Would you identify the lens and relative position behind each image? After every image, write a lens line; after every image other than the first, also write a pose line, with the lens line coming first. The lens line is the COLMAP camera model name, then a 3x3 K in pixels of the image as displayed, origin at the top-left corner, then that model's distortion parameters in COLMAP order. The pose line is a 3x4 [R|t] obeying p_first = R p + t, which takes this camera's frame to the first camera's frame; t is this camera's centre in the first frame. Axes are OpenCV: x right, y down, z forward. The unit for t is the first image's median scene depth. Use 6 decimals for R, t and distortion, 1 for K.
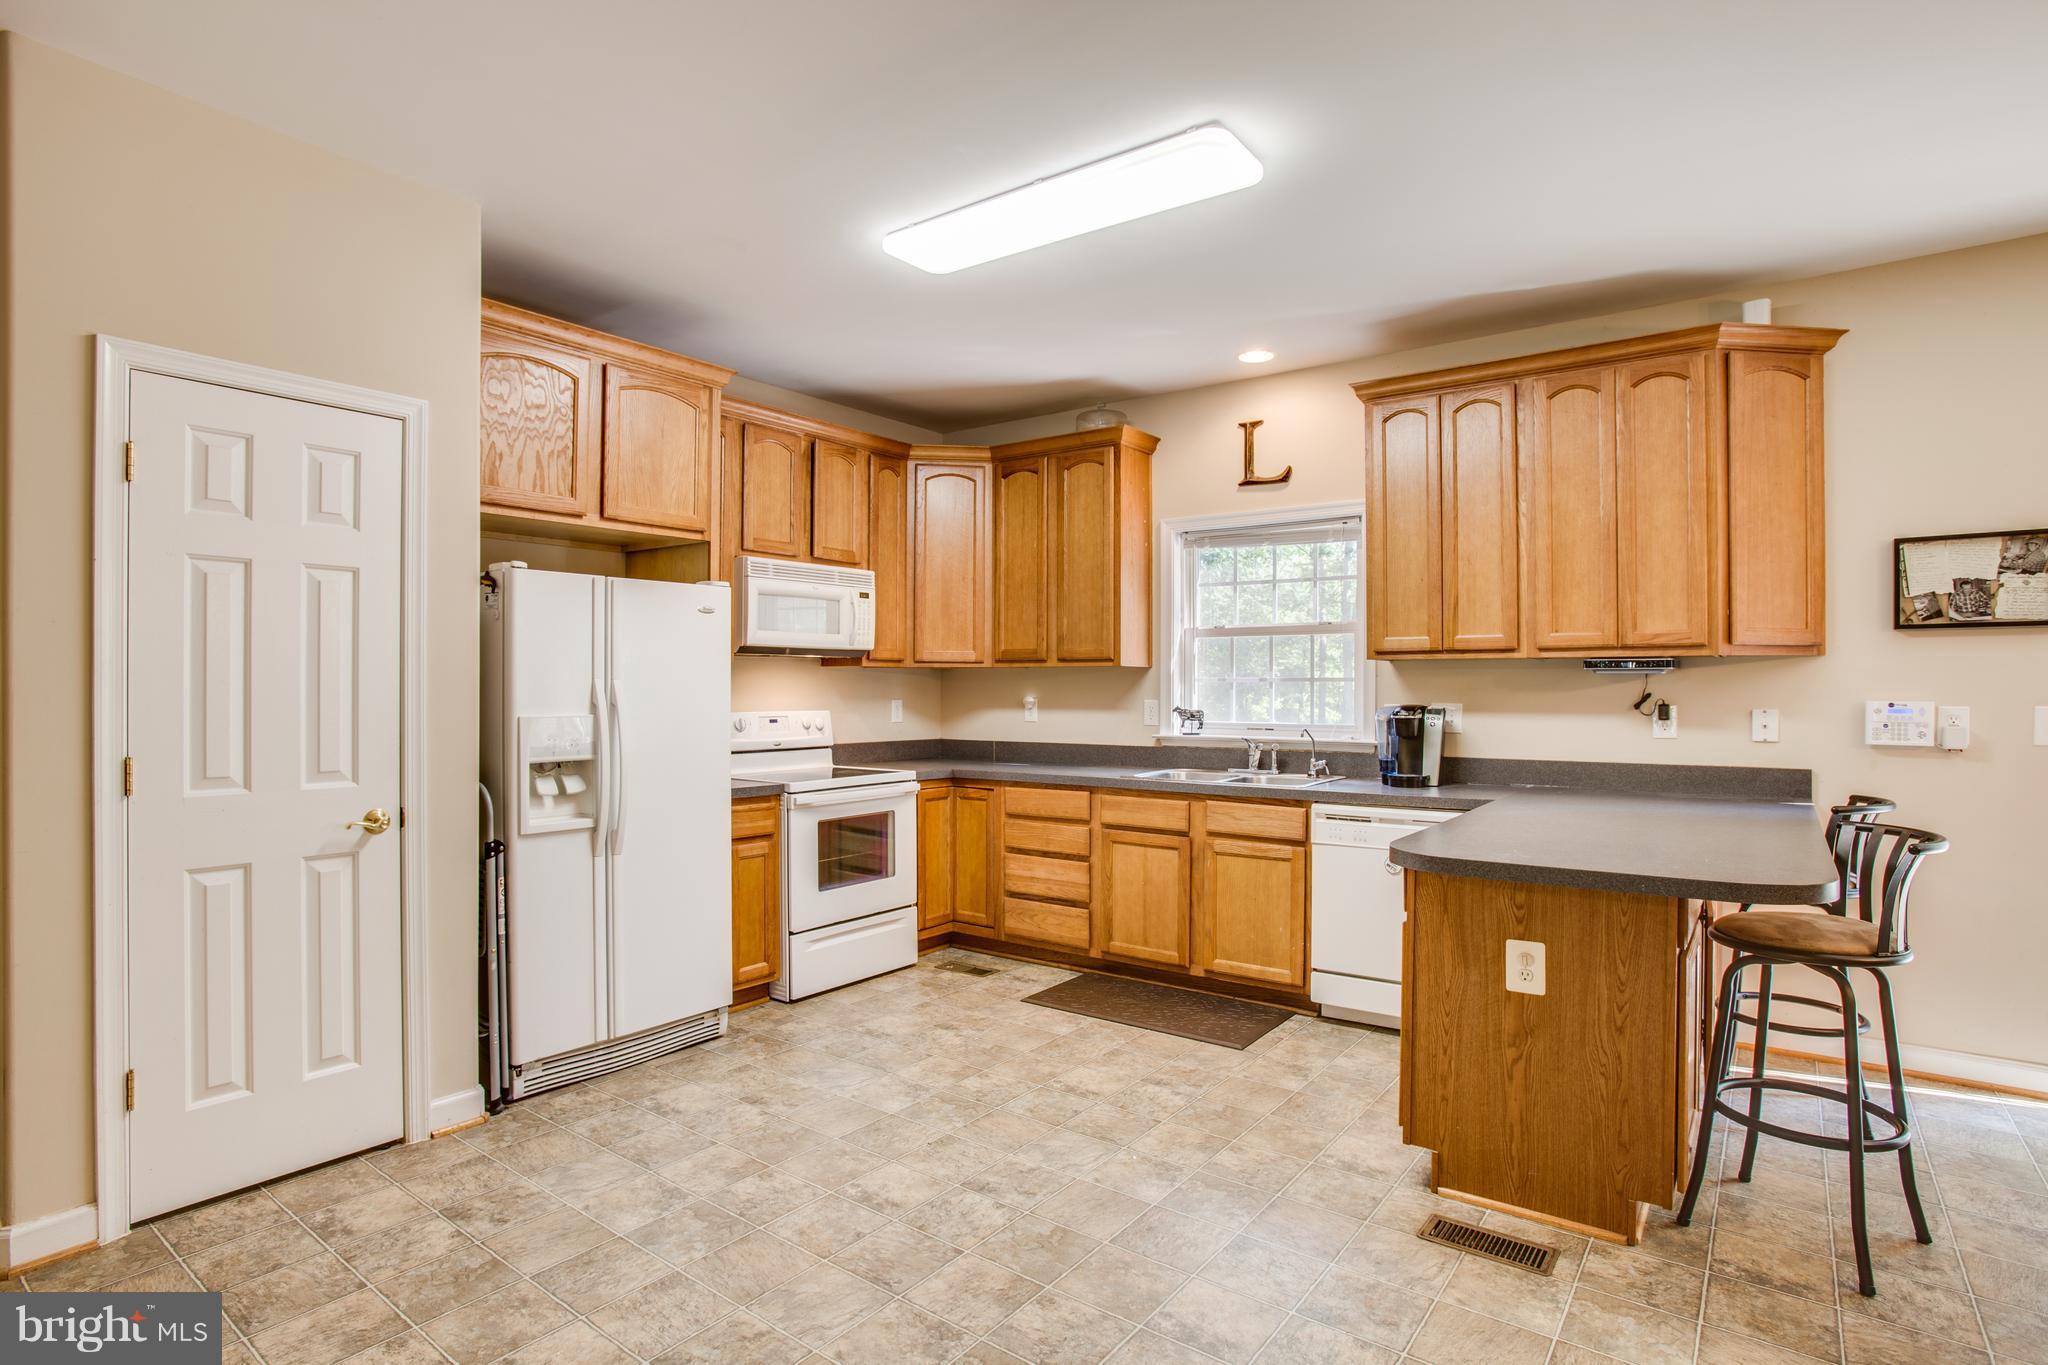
lens RADIAL K [[1004.5, 0, 1055.4], [0, 1004.5, 683.8], [0, 0, 1]] dist [-0.056076, 0.020823]
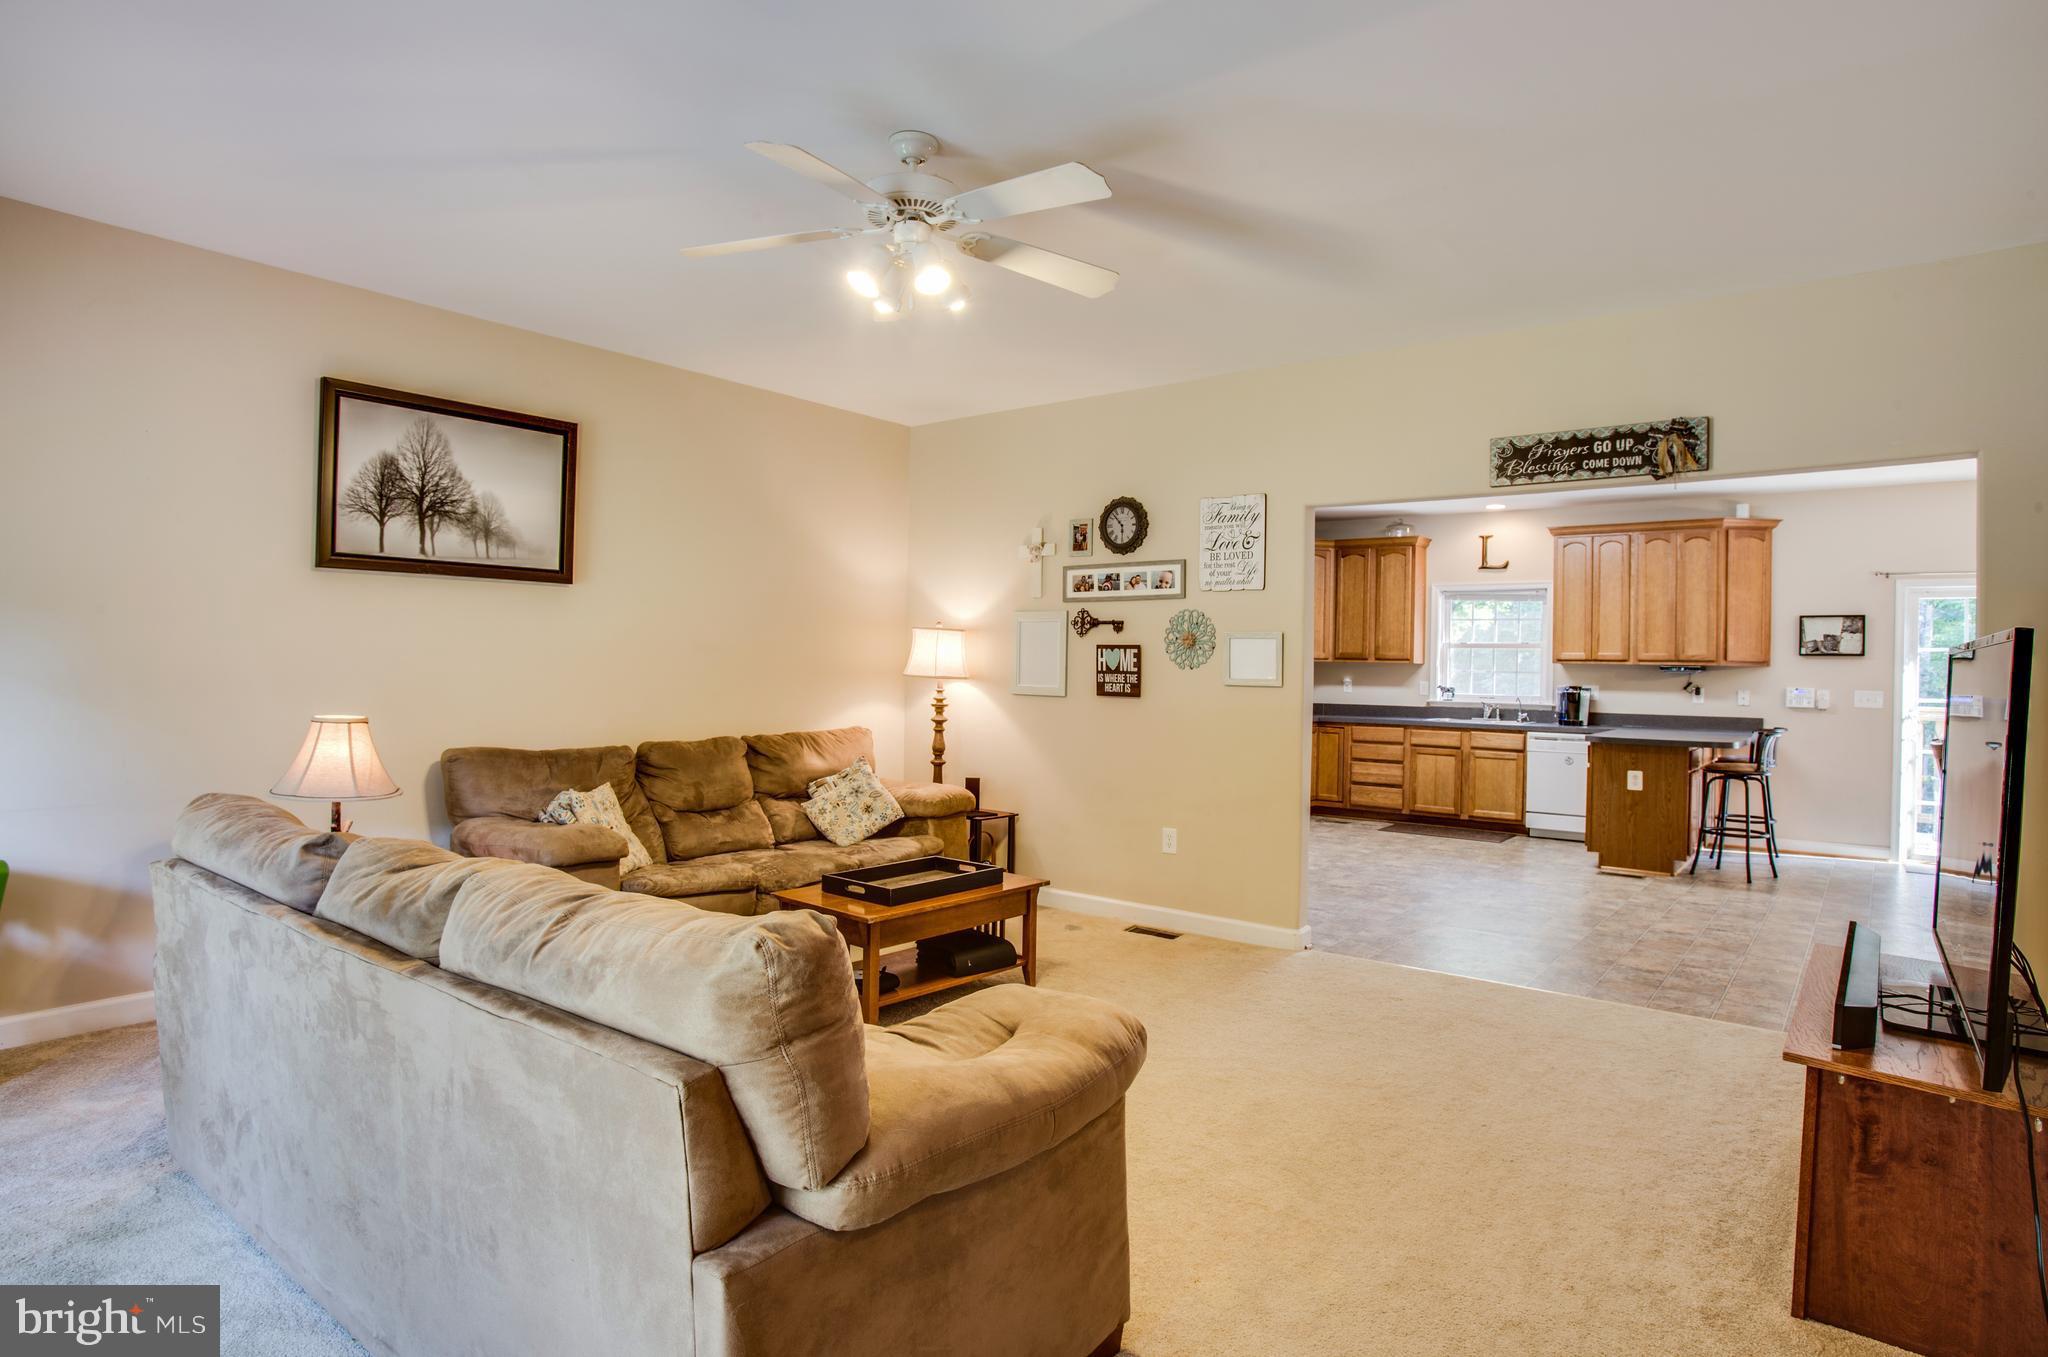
lens RADIAL K [[1044.8, 0, 1106.9], [0, 1044.8, 663.1], [0, 0, 1]] dist [-0.027559, 0.000066]
pose [[0.999827, 0.016953, -0.007620, -0.589992], [-0.016950, 0.999856, 0.000470, -0.010456], [0.007627, -0.000341, 0.999971, -1.144975]]
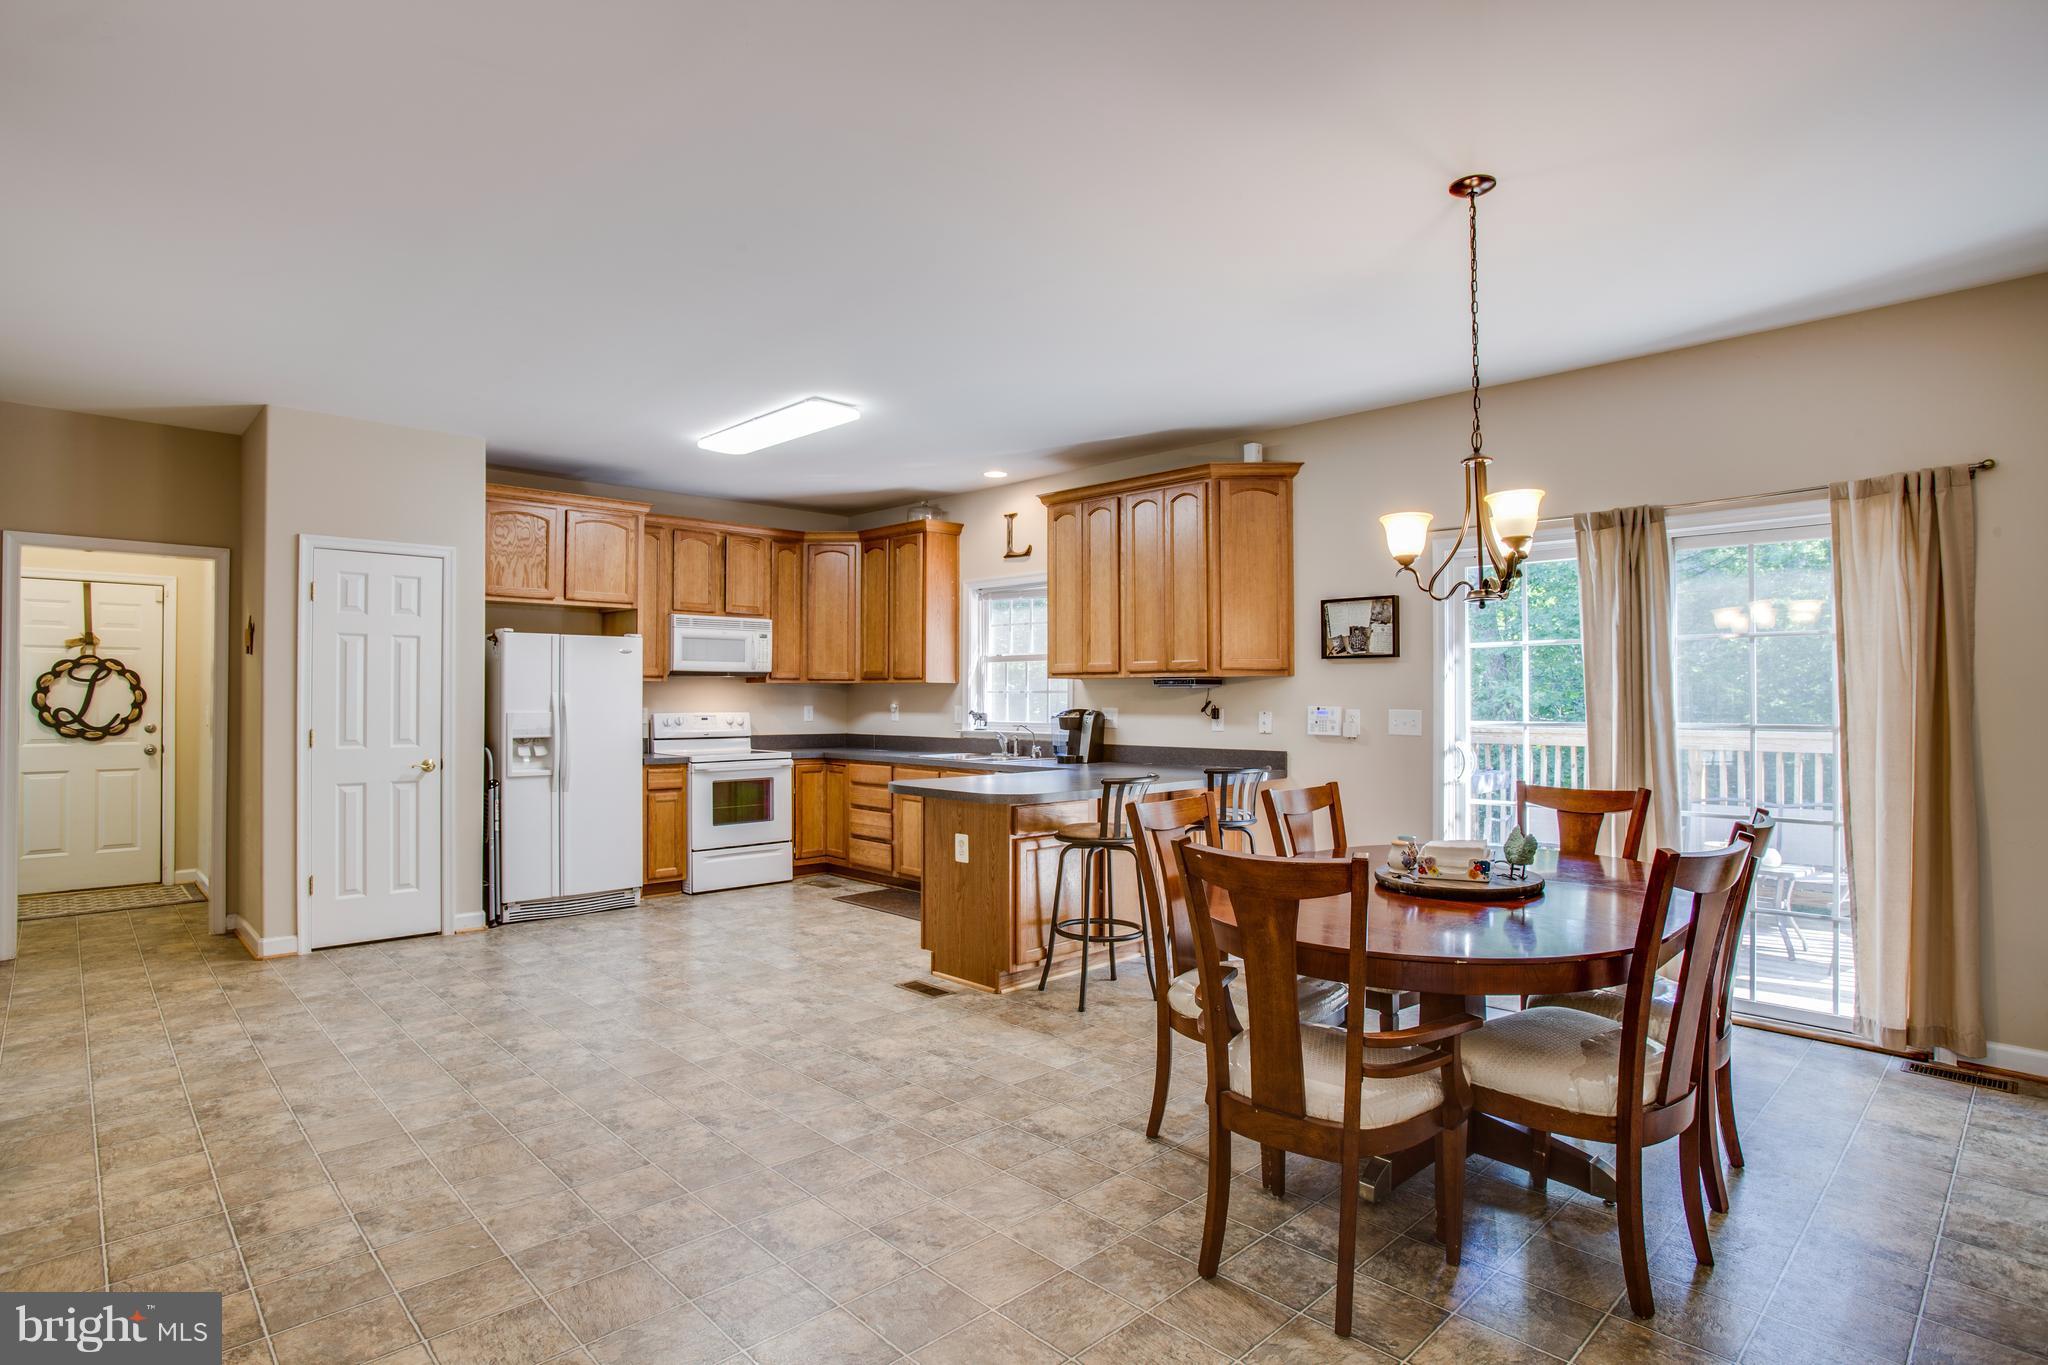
lens RADIAL K [[1004.5, 0, 1055.4], [0, 1004.5, 683.8], [0, 0, 1]] dist [-0.056076, 0.020823]
pose [[0.988774, -0.001590, -0.149411, 0.558940], [0.000167, 0.999954, -0.009540, -0.002111], [0.149420, 0.009408, 0.988729, -0.503006]]
